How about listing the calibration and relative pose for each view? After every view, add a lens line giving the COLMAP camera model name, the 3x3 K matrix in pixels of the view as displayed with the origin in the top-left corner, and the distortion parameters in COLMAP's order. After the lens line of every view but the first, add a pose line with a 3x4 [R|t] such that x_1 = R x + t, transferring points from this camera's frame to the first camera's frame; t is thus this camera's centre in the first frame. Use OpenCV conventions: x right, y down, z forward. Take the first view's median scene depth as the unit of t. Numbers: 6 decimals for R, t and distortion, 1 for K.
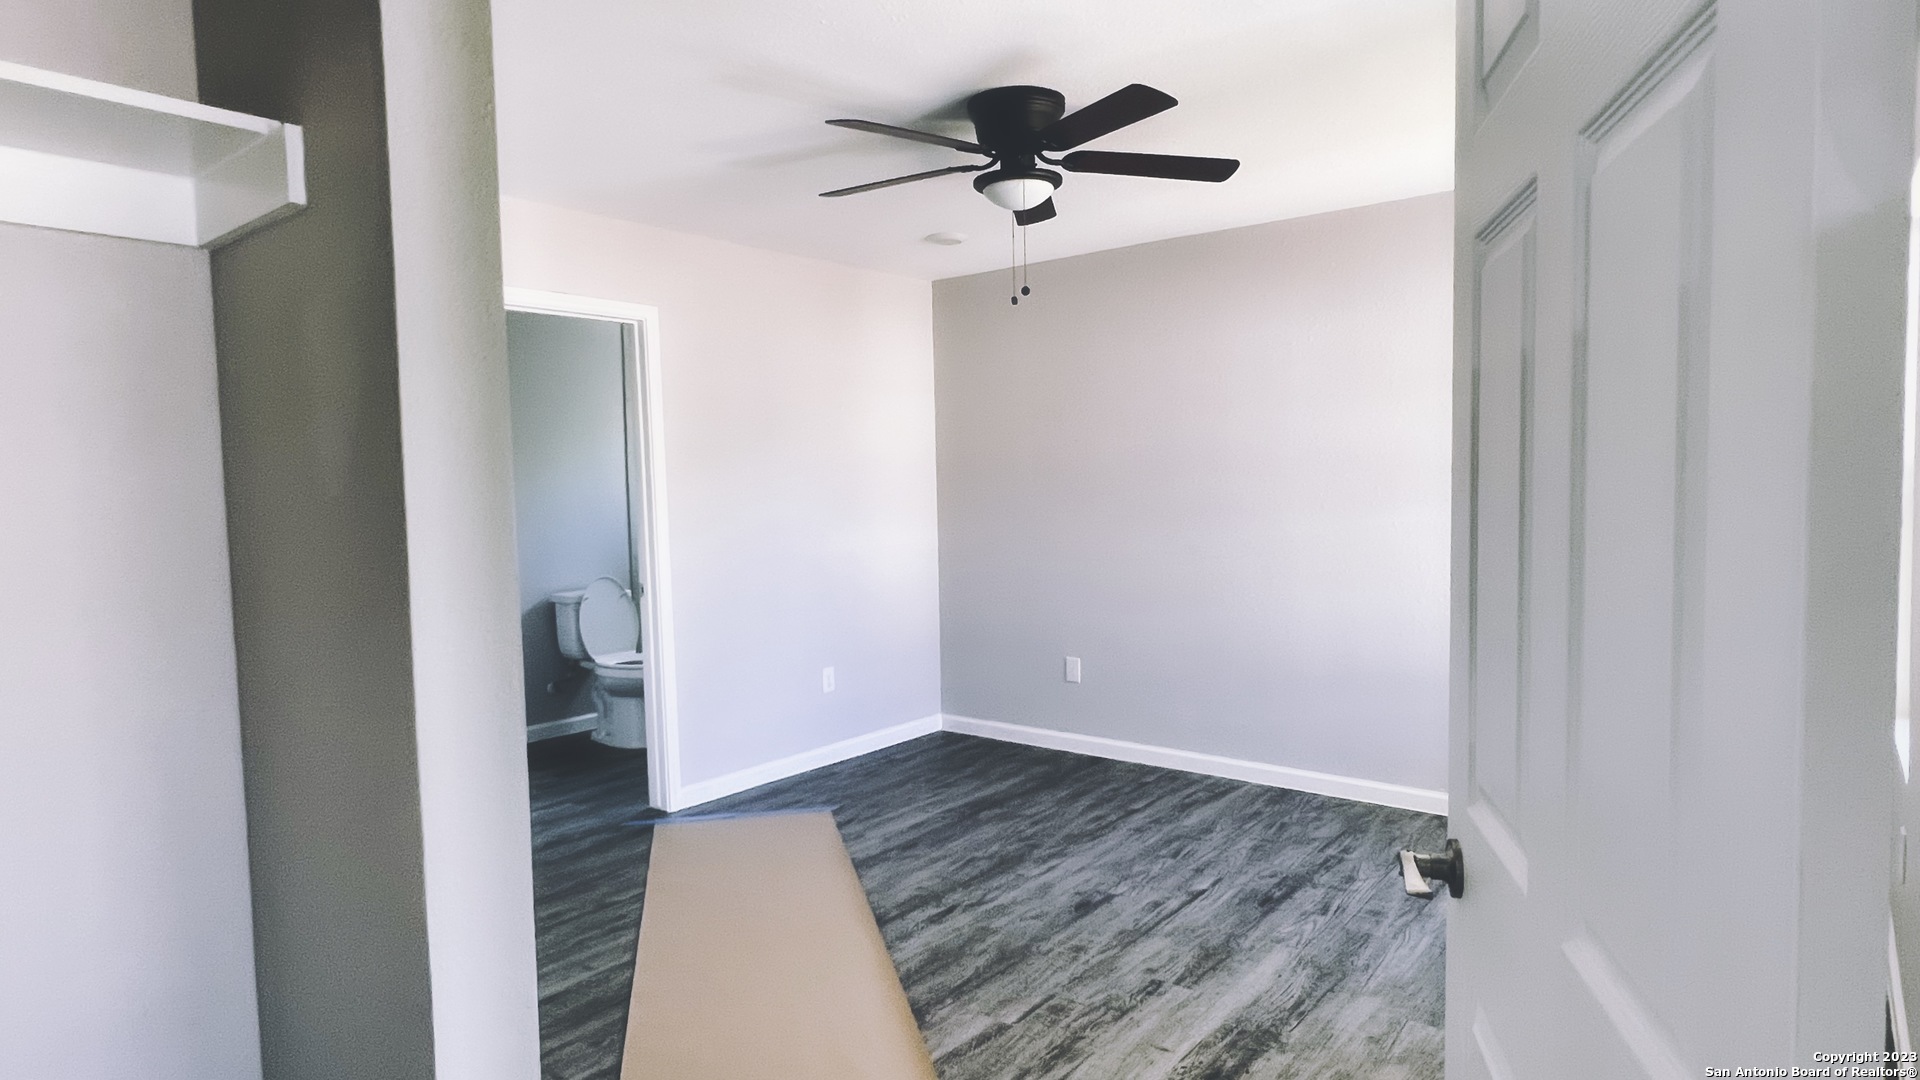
lens RADIAL K [[1070.1, 0, 991.1], [0, 1070.1, 552.4], [0, 0, 1]] dist [-0.003464, -0.000986]
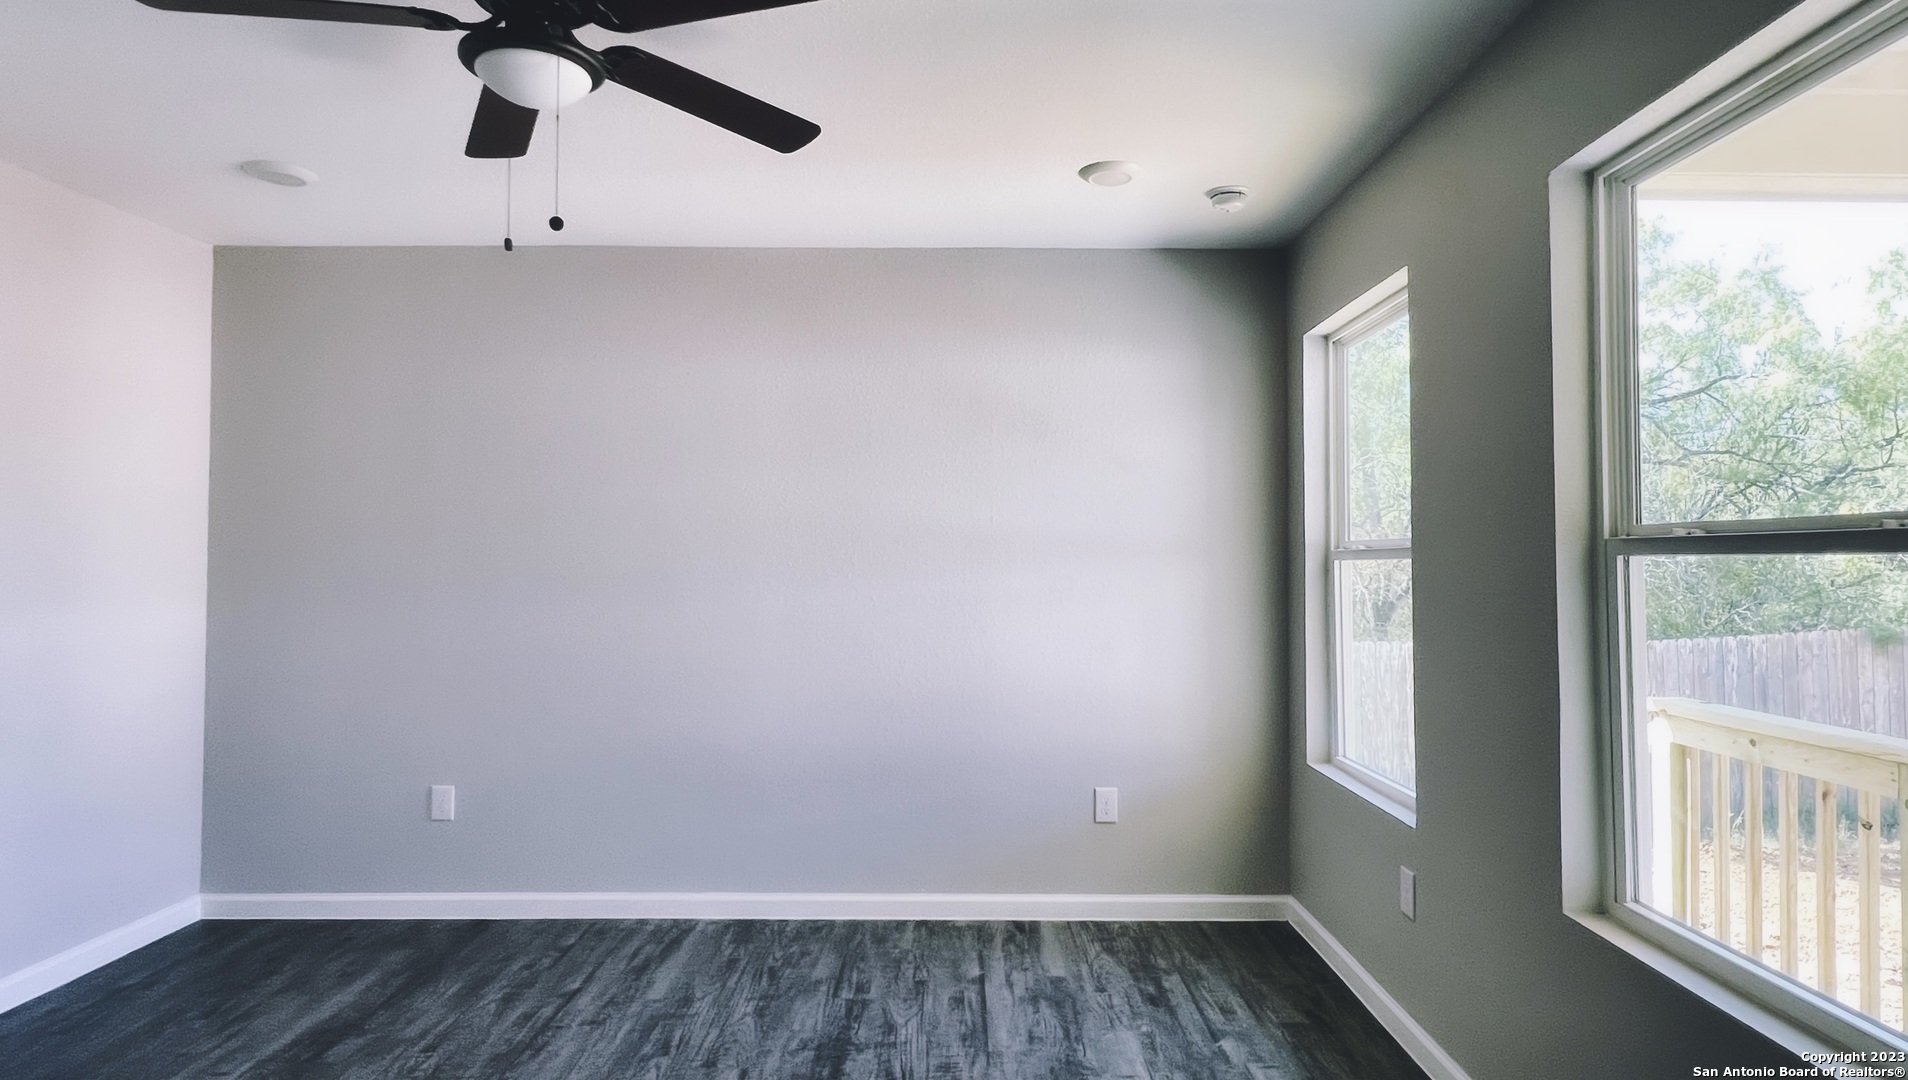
lens RADIAL K [[1041.1, 0, 962.8], [0, 1041.1, 536.0], [0, 0, 1]] dist [-0.000547, -0.000623]
pose [[0.789972, 0.040087, 0.611831, -0.097193], [0.026028, 0.994769, -0.098782, 0.011801], [-0.612591, 0.093960, 0.784796, 0.255756]]
